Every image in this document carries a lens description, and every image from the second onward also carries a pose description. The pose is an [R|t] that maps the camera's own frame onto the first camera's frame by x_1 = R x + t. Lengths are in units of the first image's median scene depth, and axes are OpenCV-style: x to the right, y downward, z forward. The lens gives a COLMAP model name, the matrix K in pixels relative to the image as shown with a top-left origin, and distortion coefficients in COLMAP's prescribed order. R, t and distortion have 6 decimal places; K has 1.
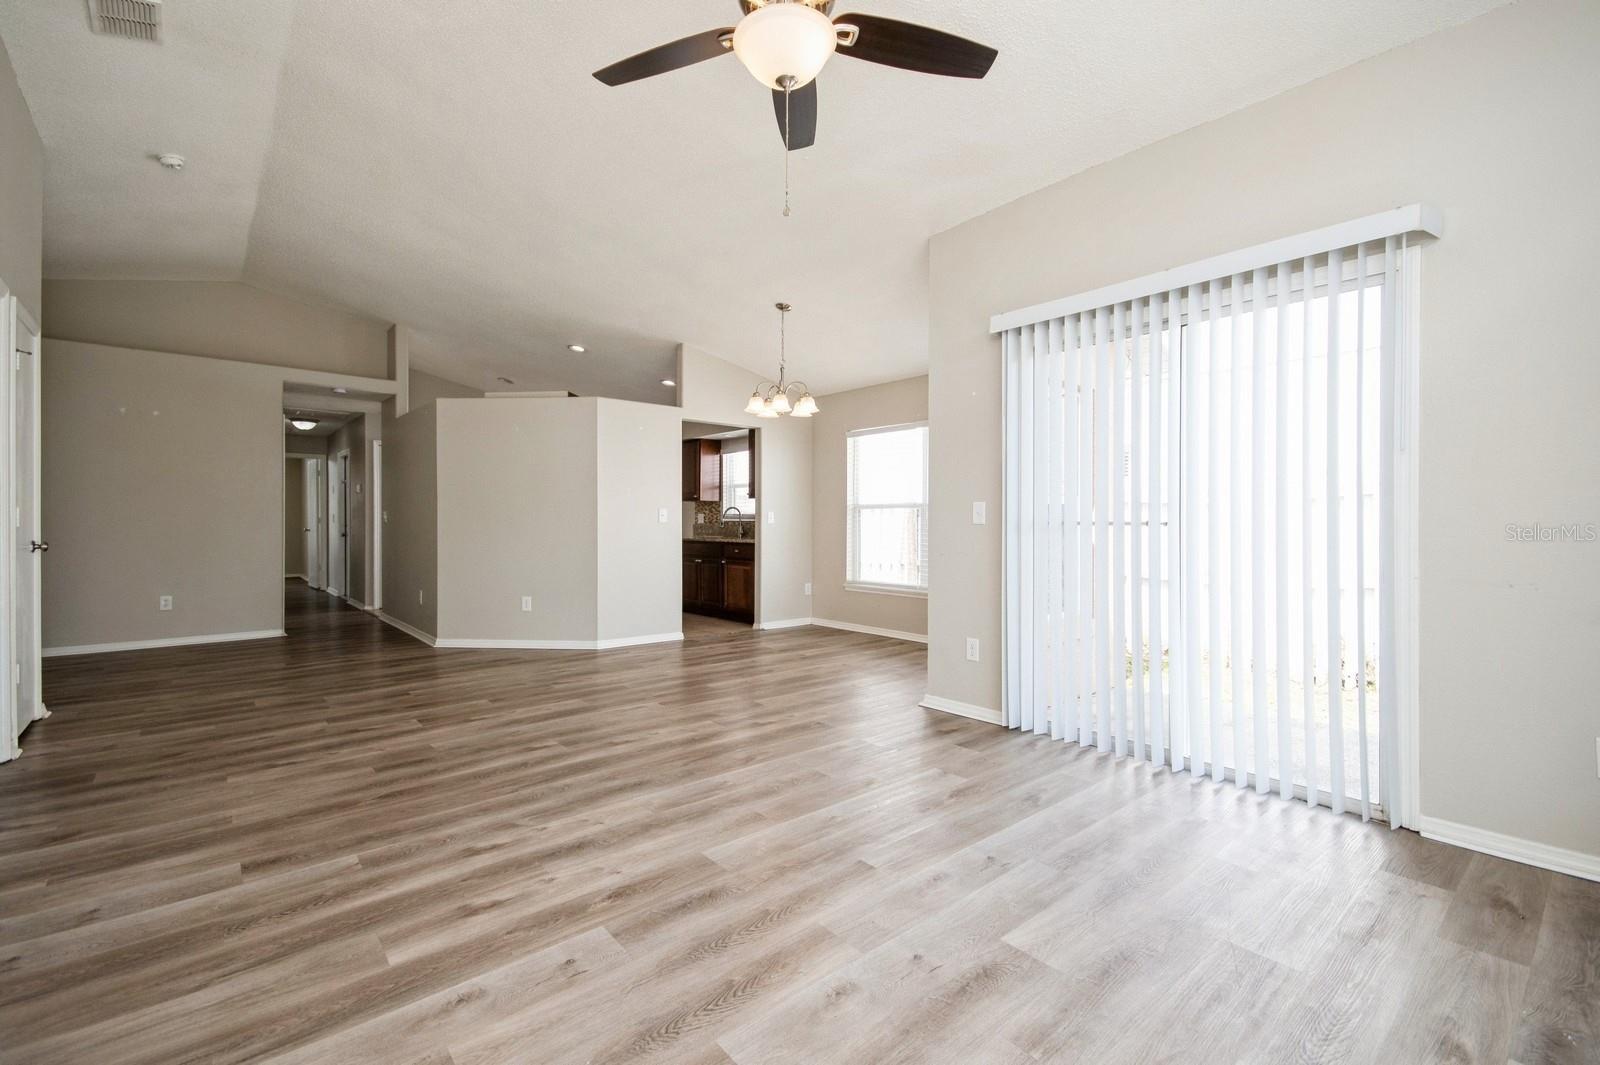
lens RADIAL K [[712.0, 0, 790.6], [0, 712.0, 521.1], [0, 0, 1]] dist [0.017037, -0.000221]
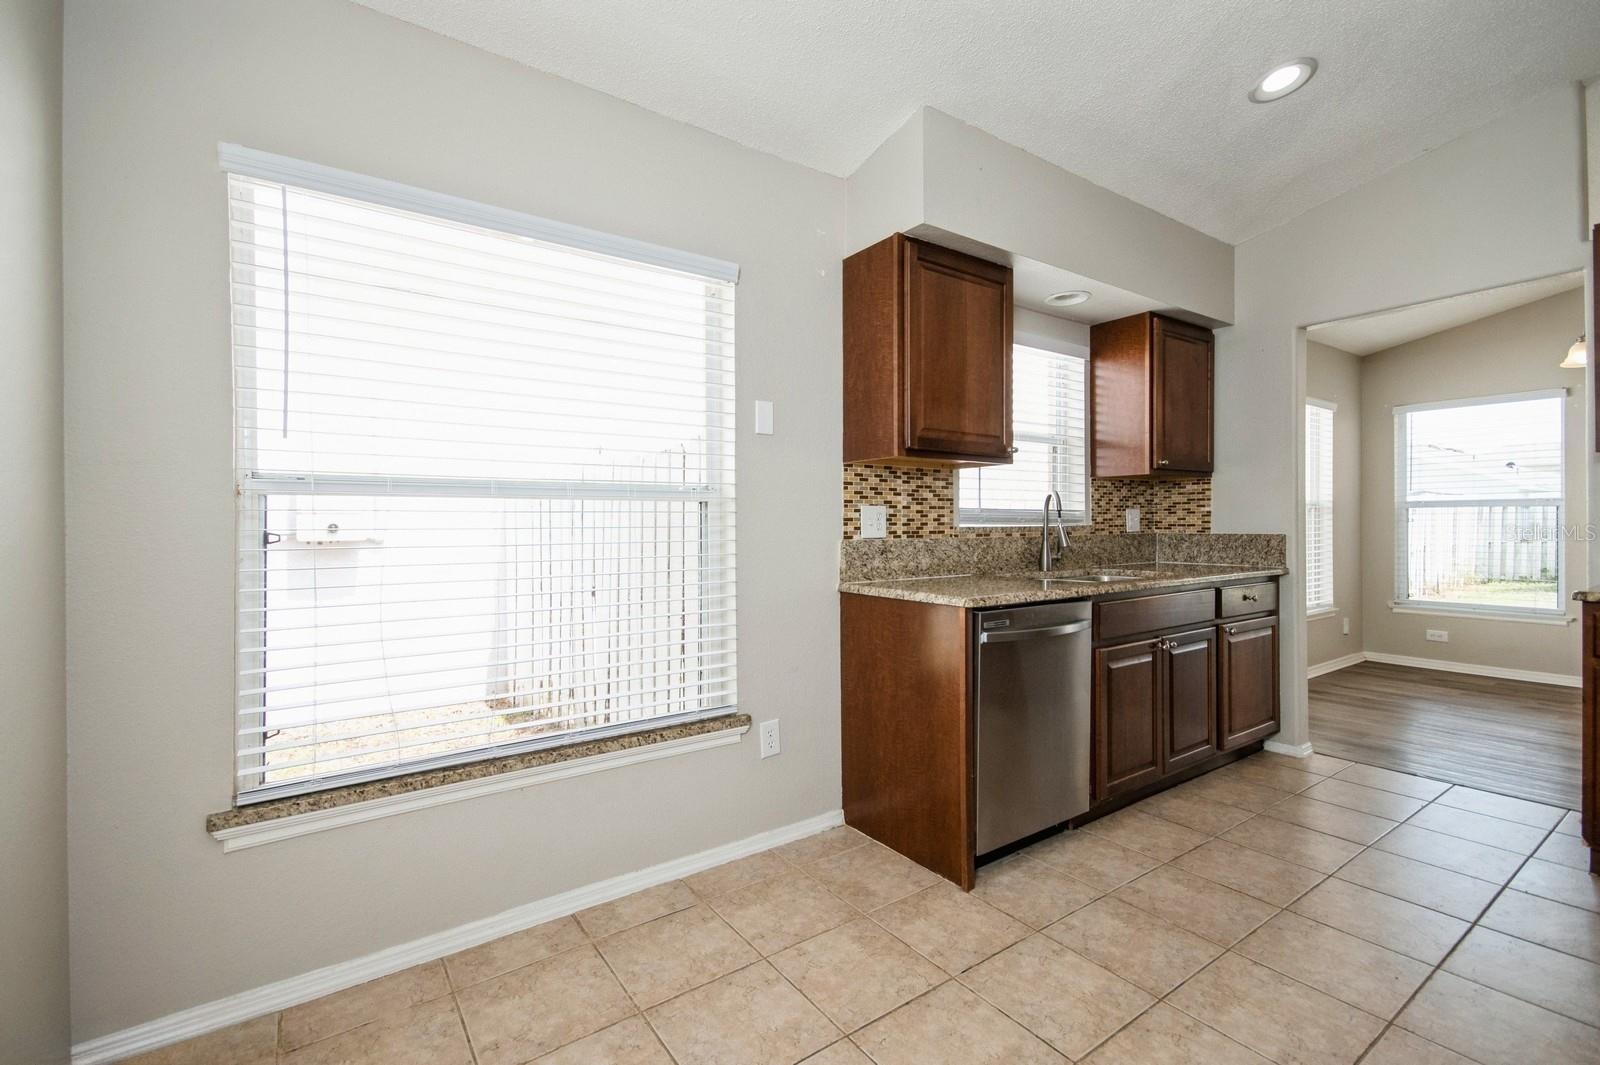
lens RADIAL K [[704.4, 0, 810.6], [0, 704.4, 510.1], [0, 0, 1]] dist [0.020467, 0.000246]
pose [[0.073570, 0.015781, 0.997165, -0.579258], [0.005505, 0.999853, -0.016229, -0.004970], [-0.997275, 0.006683, 0.073473, 1.378209]]
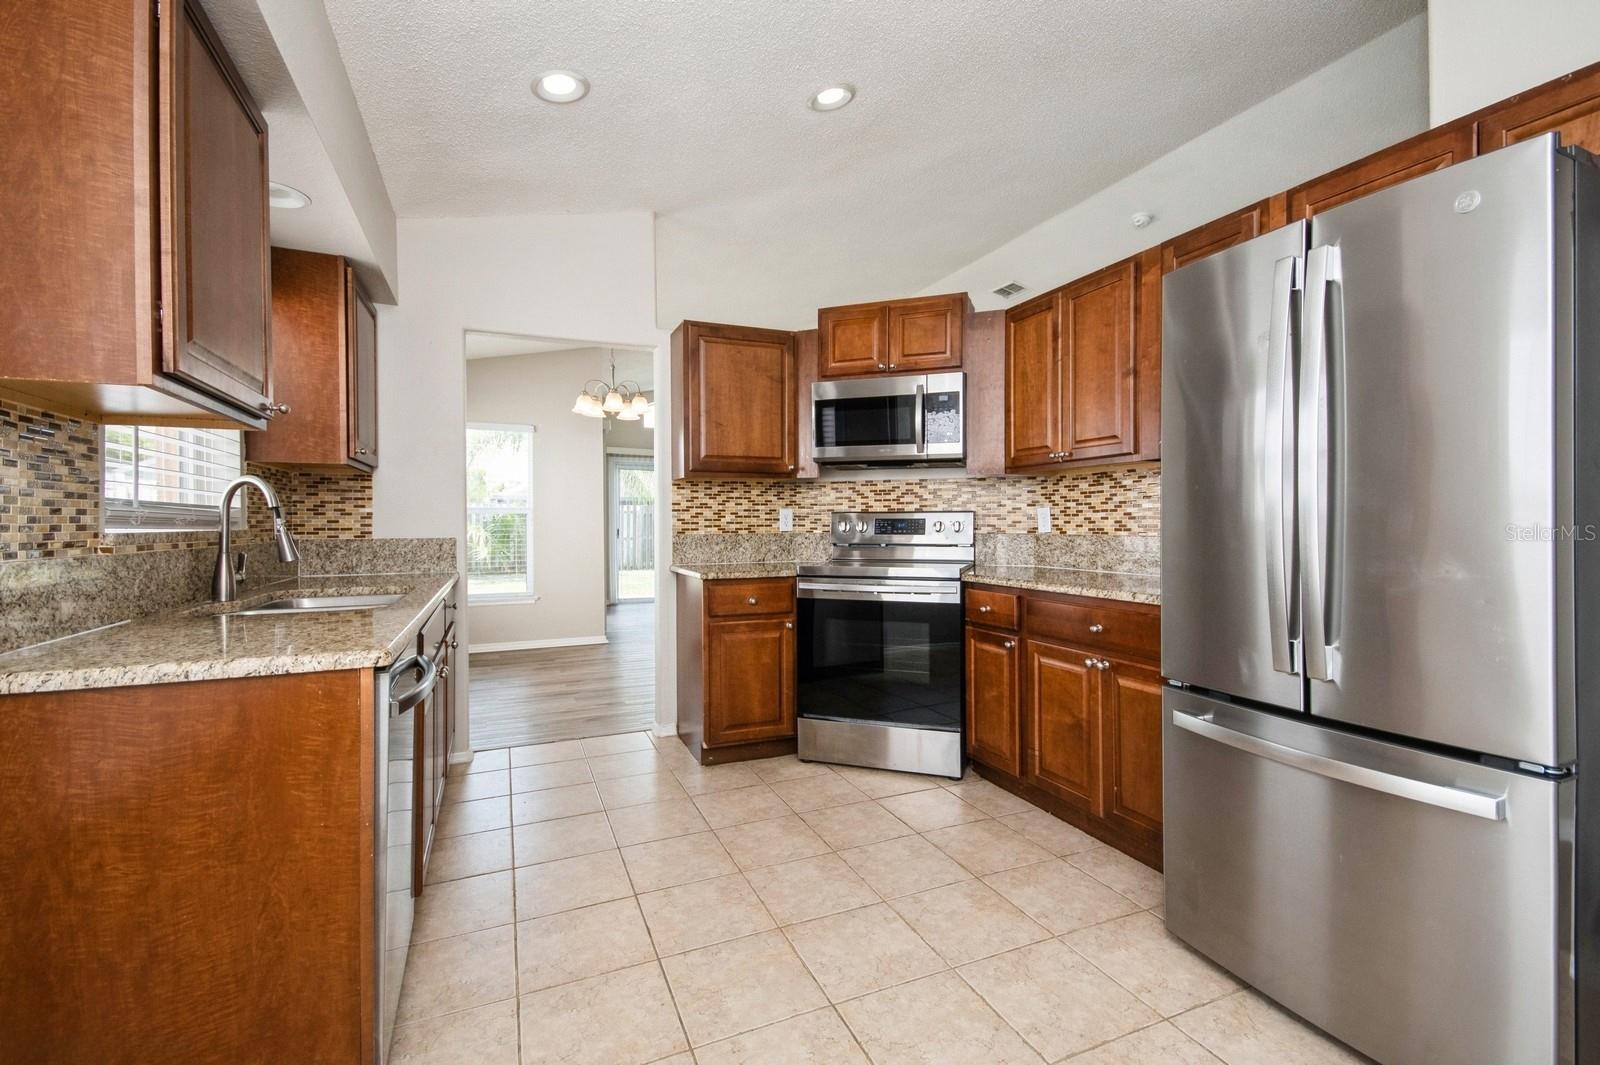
lens RADIAL K [[712.0, 0, 790.6], [0, 712.0, 521.1], [0, 0, 1]] dist [0.017037, -0.000221]
pose [[-0.954592, 0.004726, 0.297878, -0.419416], [0.004589, 0.999989, -0.001160, -0.003878], [-0.297880, 0.000259, -0.954603, 1.481415]]
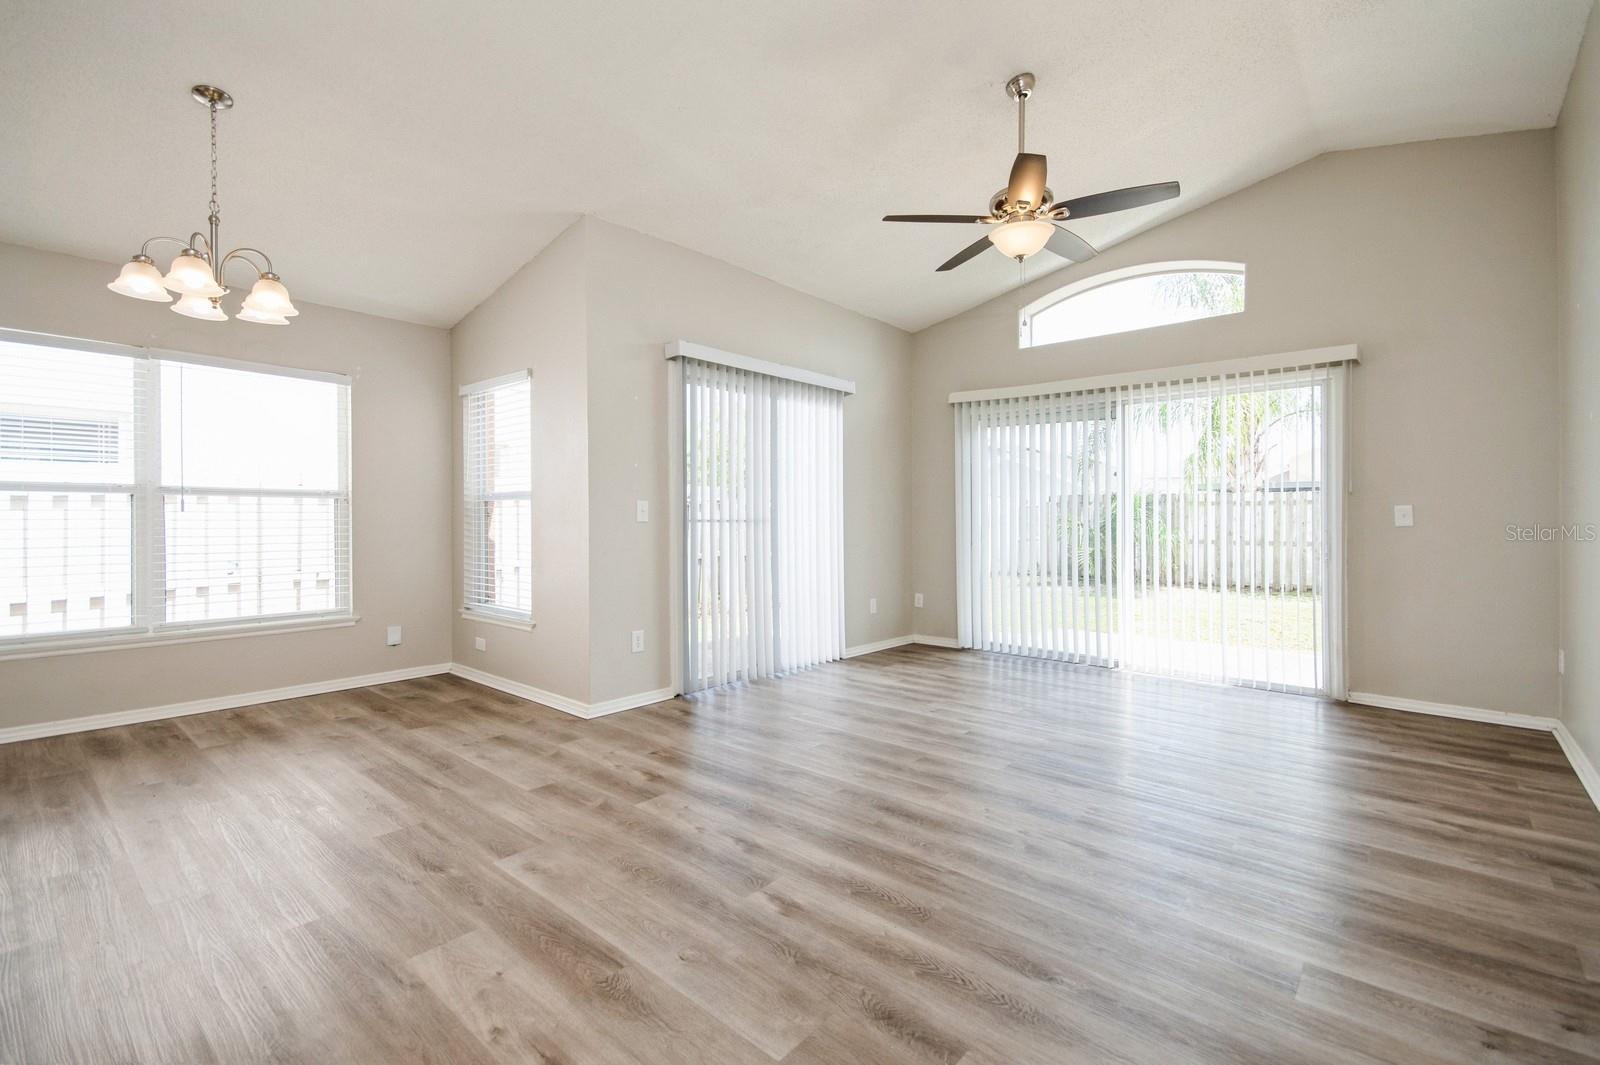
lens RADIAL K [[684.6, 0, 808.1], [0, 684.6, 525.0], [0, 0, 1]] dist [0.006810, -0.000085]
pose [[-0.154435, -0.011955, 0.987931, -0.443048], [-0.005690, 0.999921, 0.011210, -0.001918], [-0.987987, -0.003890, -0.154491, 0.516965]]
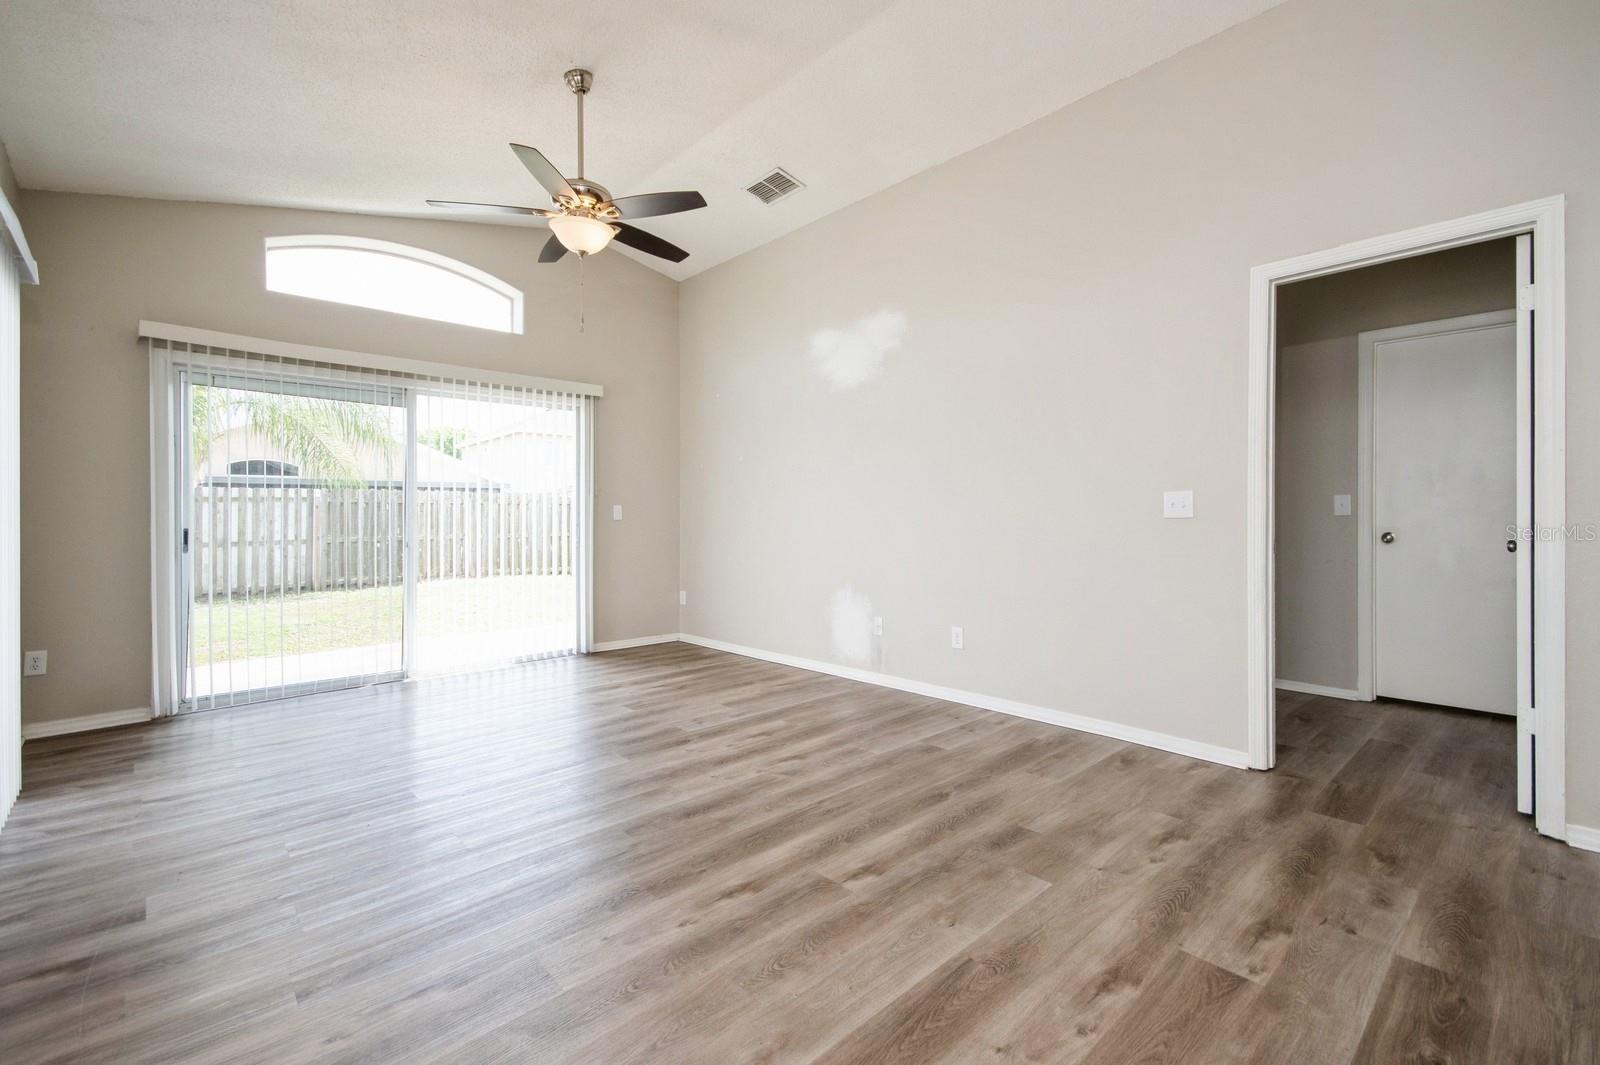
lens RADIAL K [[712.0, 0, 790.6], [0, 712.0, 521.1], [0, 0, 1]] dist [0.017037, -0.000221]
pose [[-0.999524, 0.006859, -0.030069, -0.131199], [0.006591, 0.999938, 0.009005, -0.001661], [0.030129, 0.008802, -0.999507, 0.789911]]
